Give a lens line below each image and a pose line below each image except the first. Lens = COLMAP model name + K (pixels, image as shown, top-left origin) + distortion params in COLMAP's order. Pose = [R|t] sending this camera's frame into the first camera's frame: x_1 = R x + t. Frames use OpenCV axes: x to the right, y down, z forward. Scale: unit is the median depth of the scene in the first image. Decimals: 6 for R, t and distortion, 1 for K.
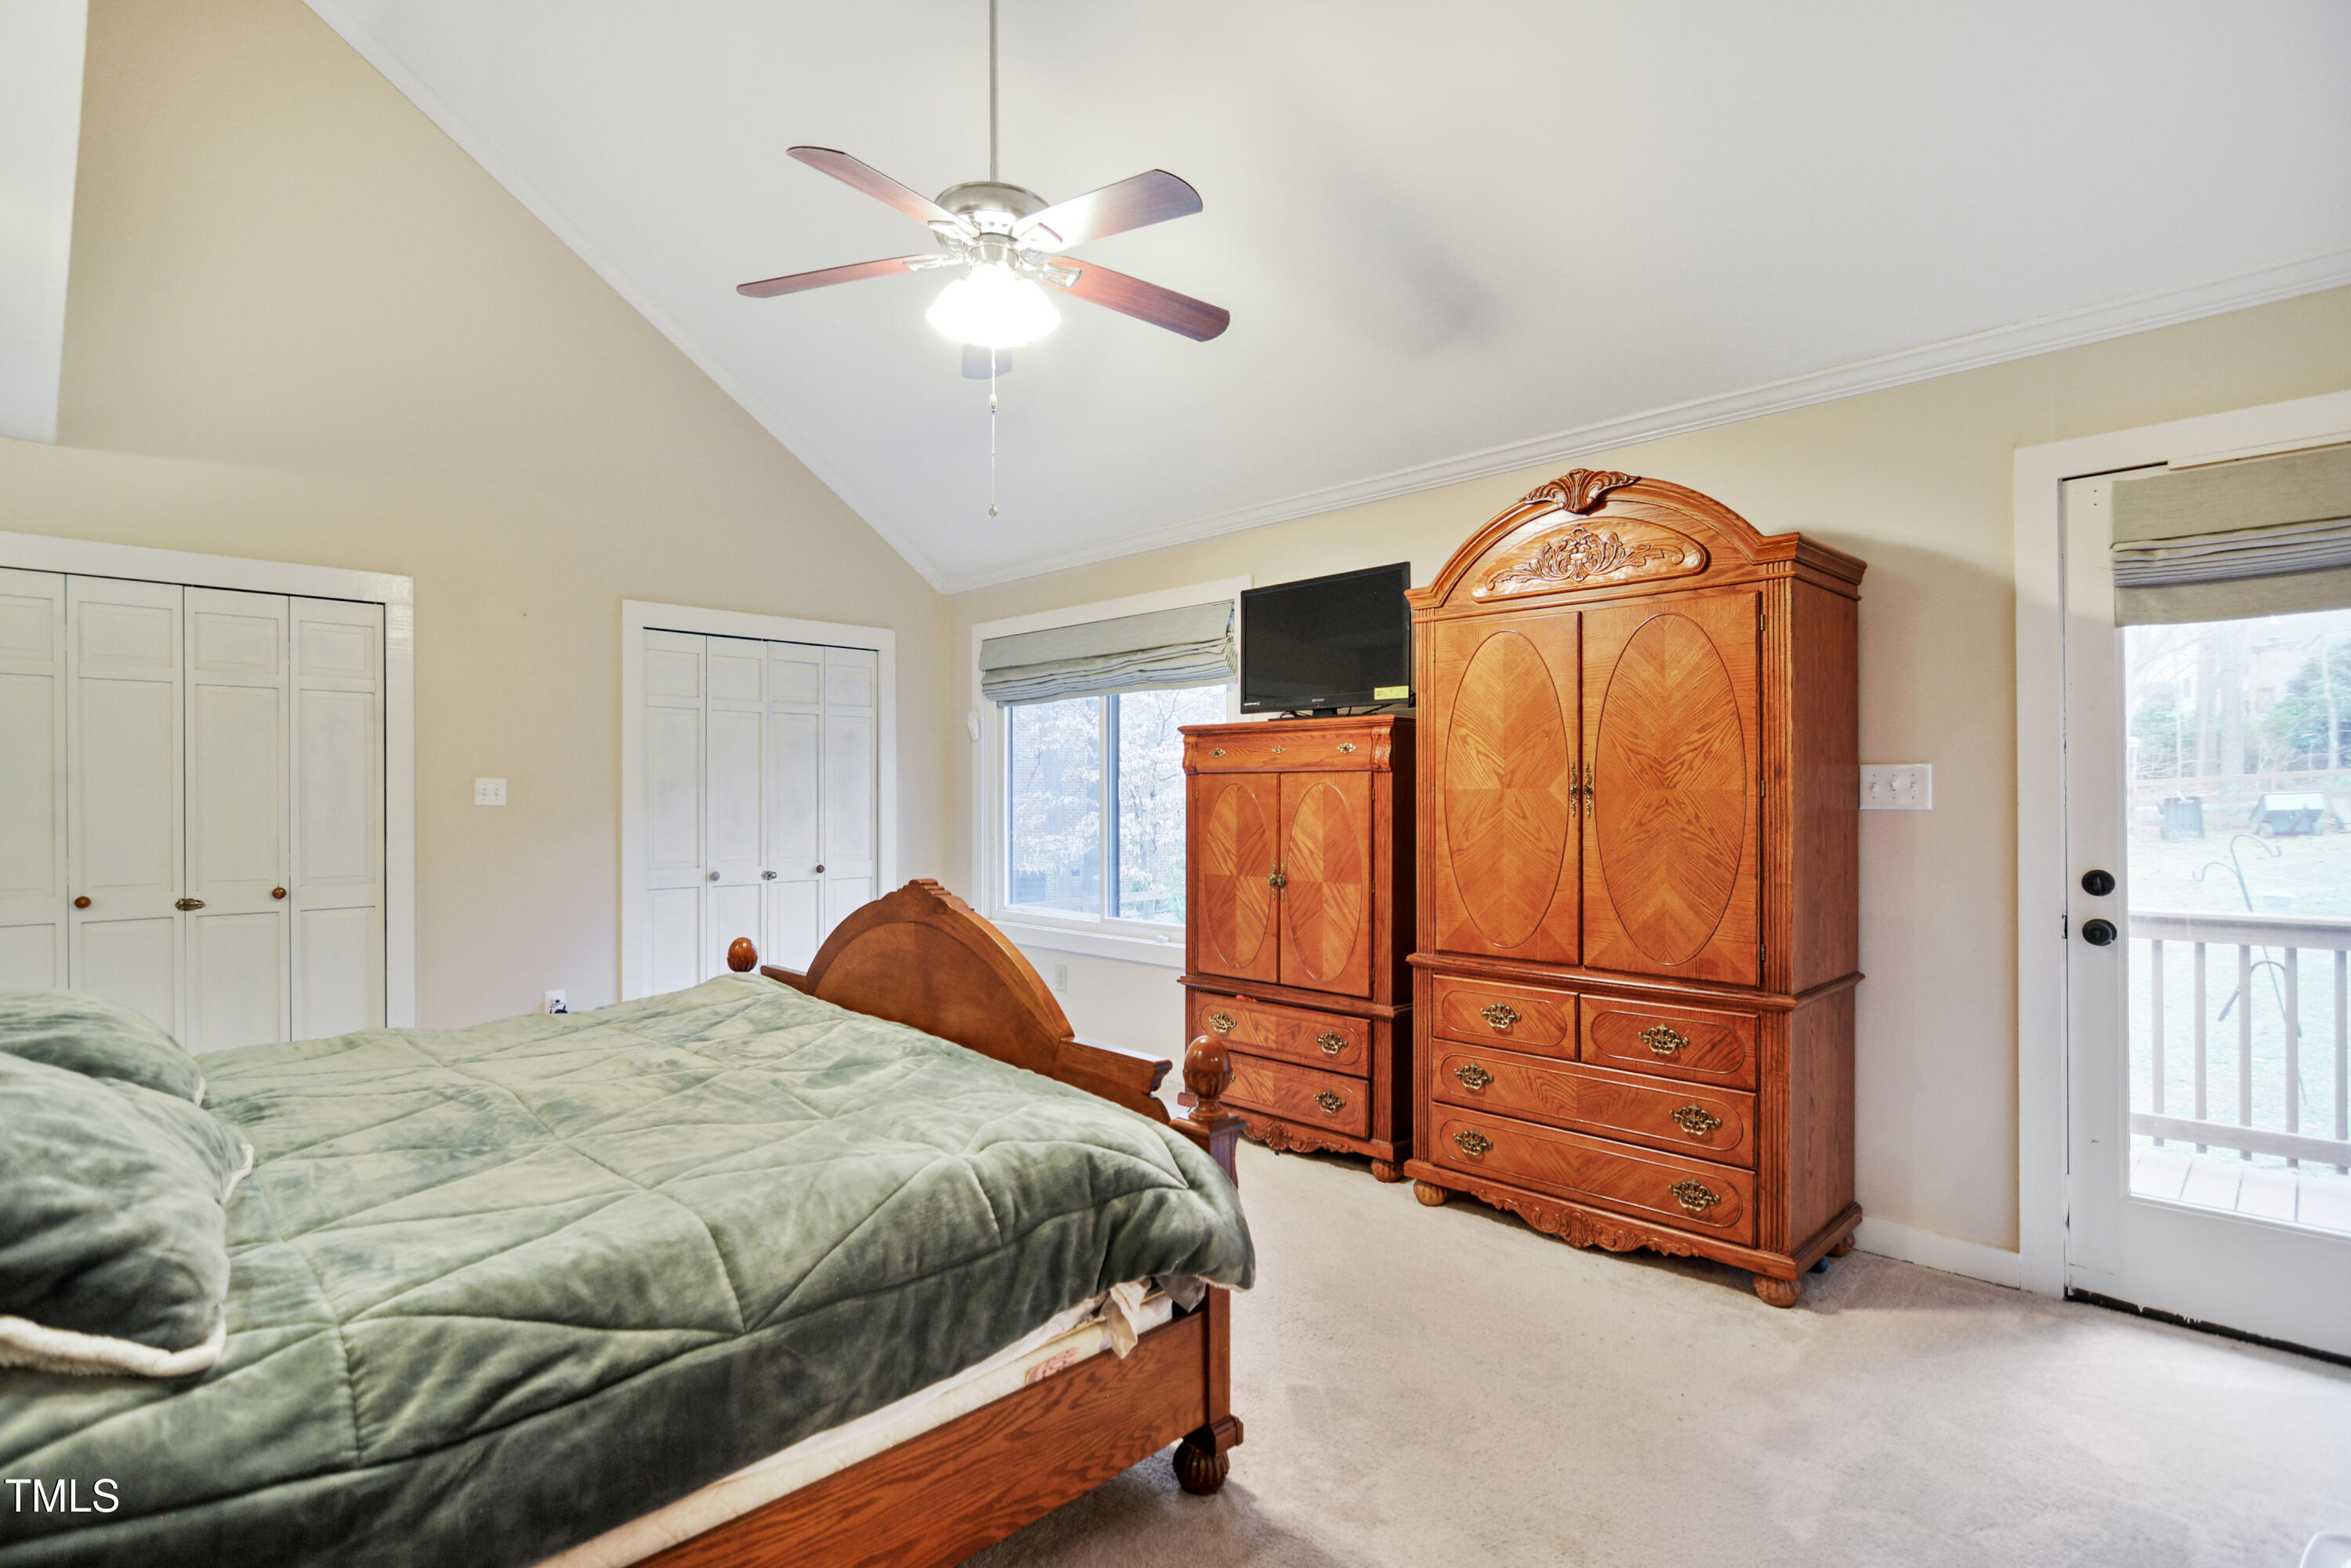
lens RADIAL K [[1161.5, 0, 1179.6], [0, 1161.5, 804.7], [0, 0, 1]] dist [-0.000824, -0.000265]
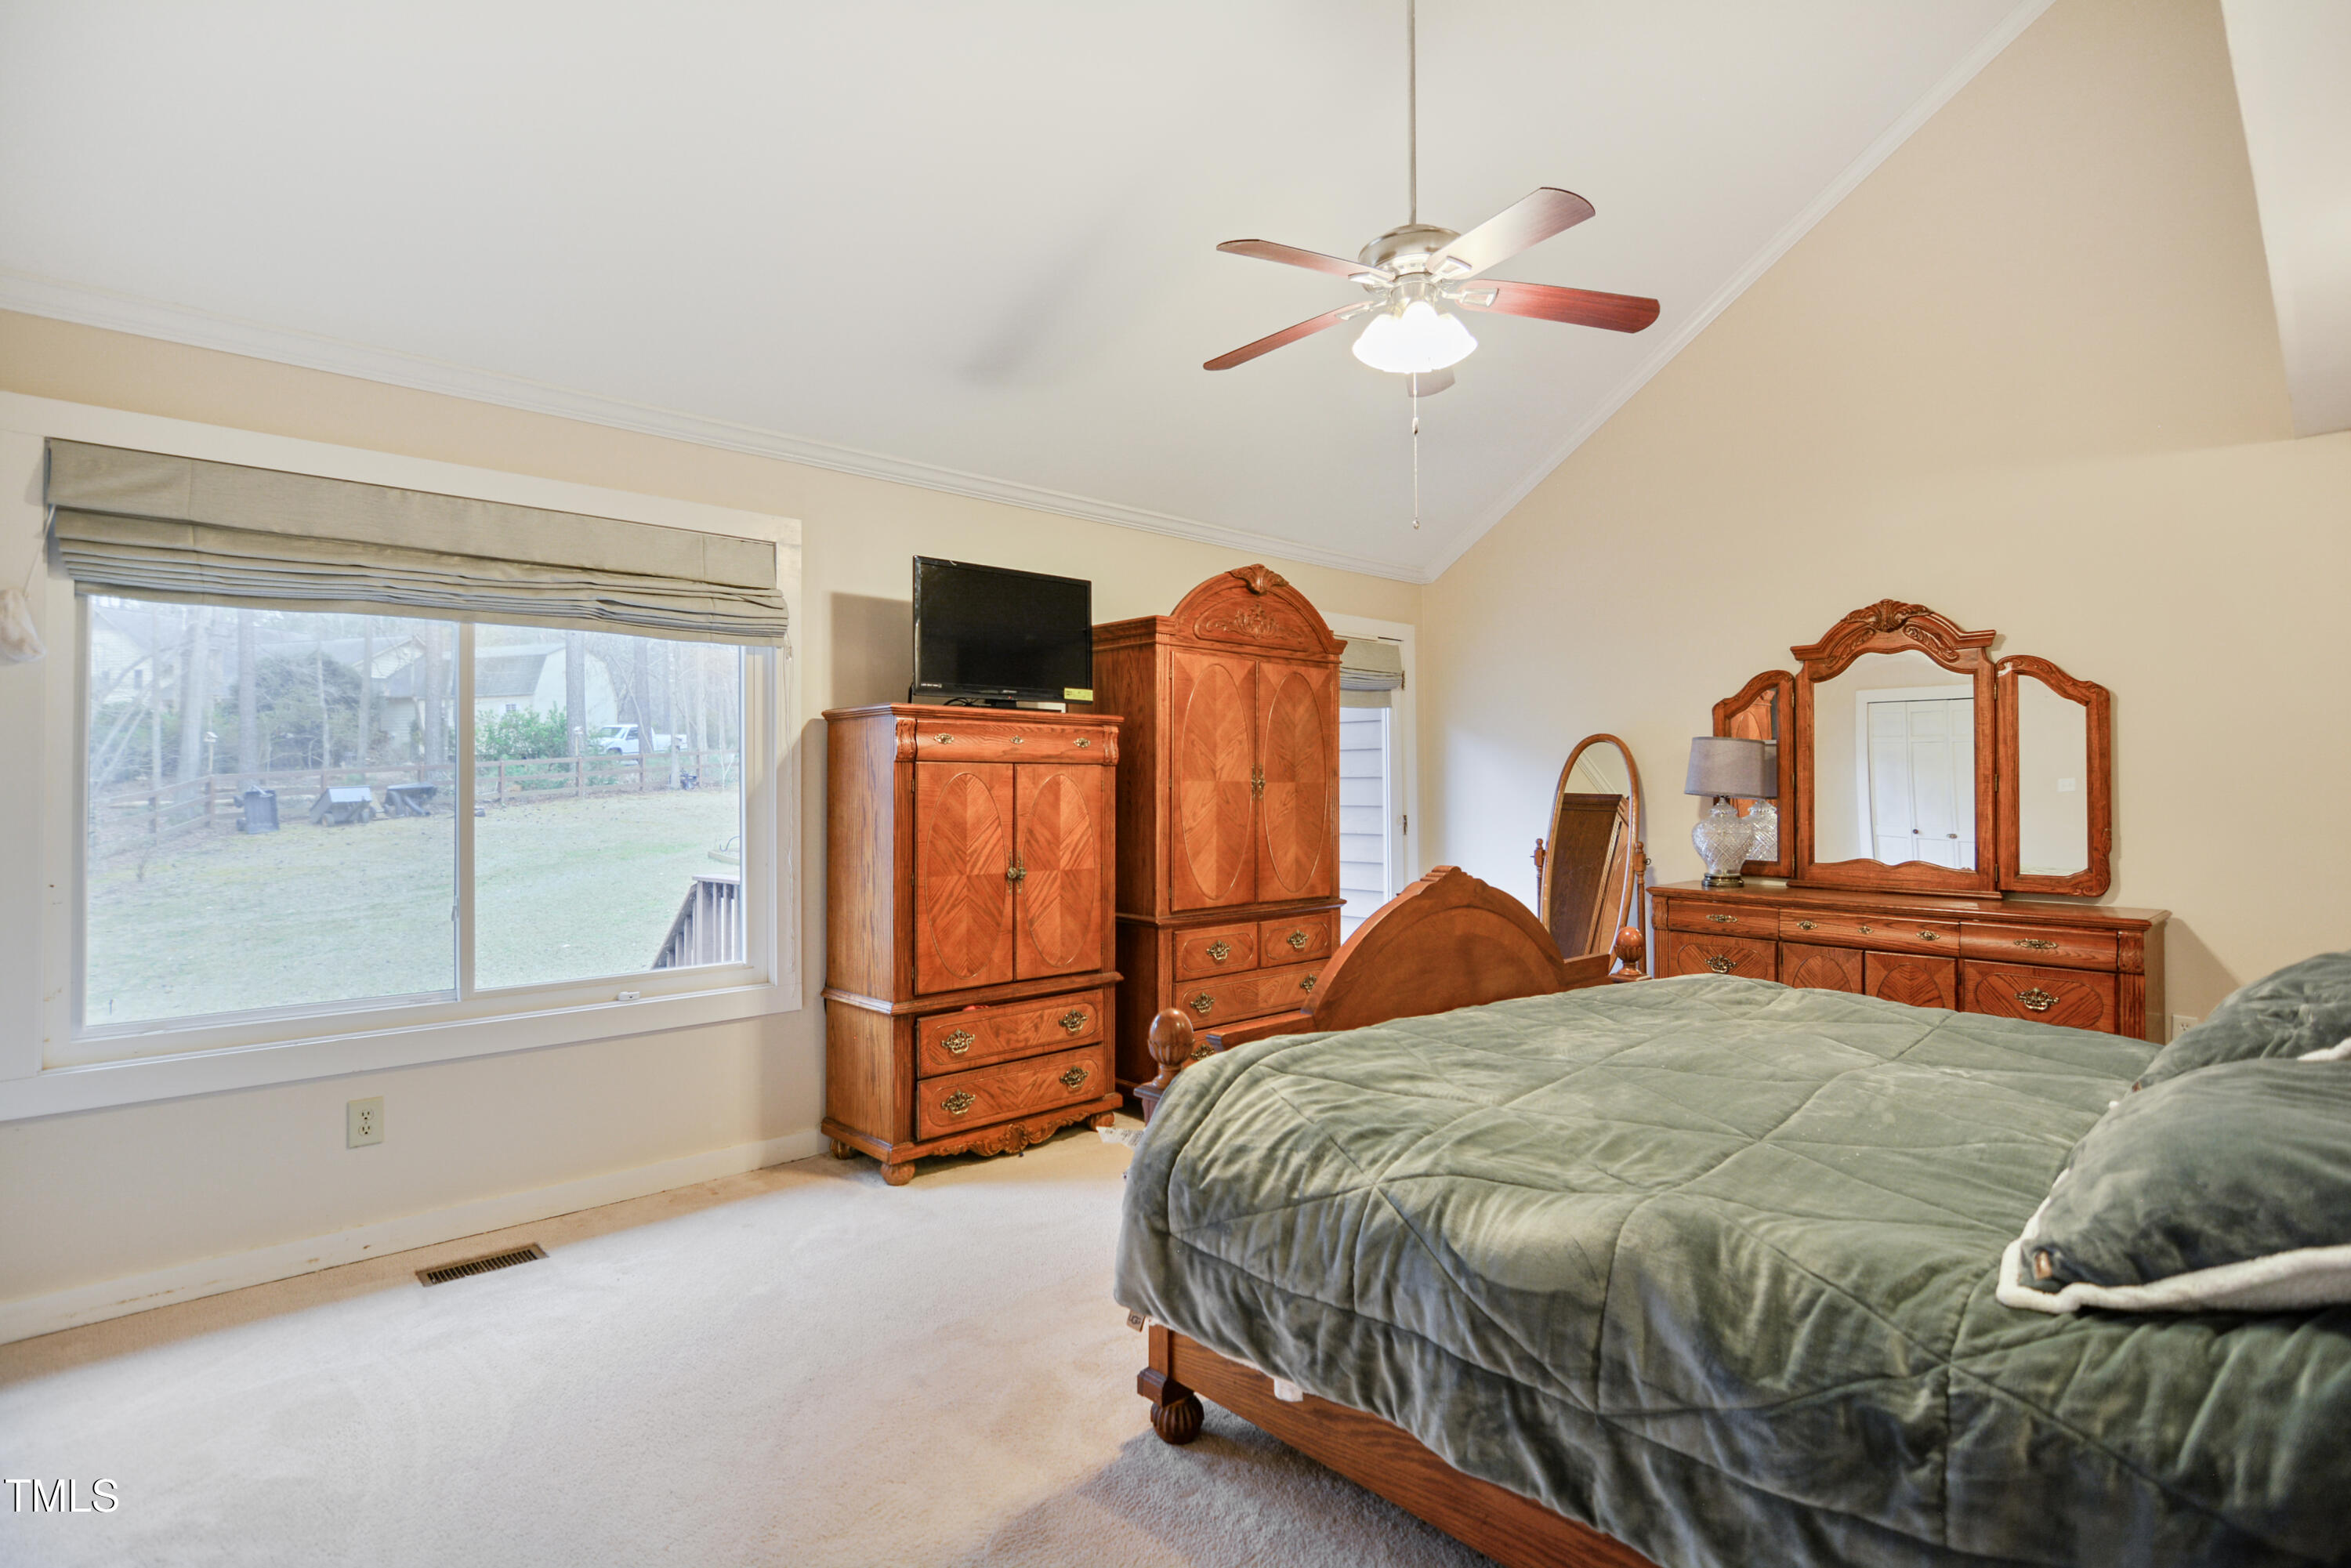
lens RADIAL K [[1138.4, 0, 1175.5], [0, 1138.4, 784.0], [0, 0, 1]] dist [-0.001358, -0.000176]
pose [[0.039204, 0.001338, 0.999230, -0.882336], [0.011750, 0.999929, -0.001800, -0.007429], [-0.999162, 0.011812, 0.039186, 0.846542]]
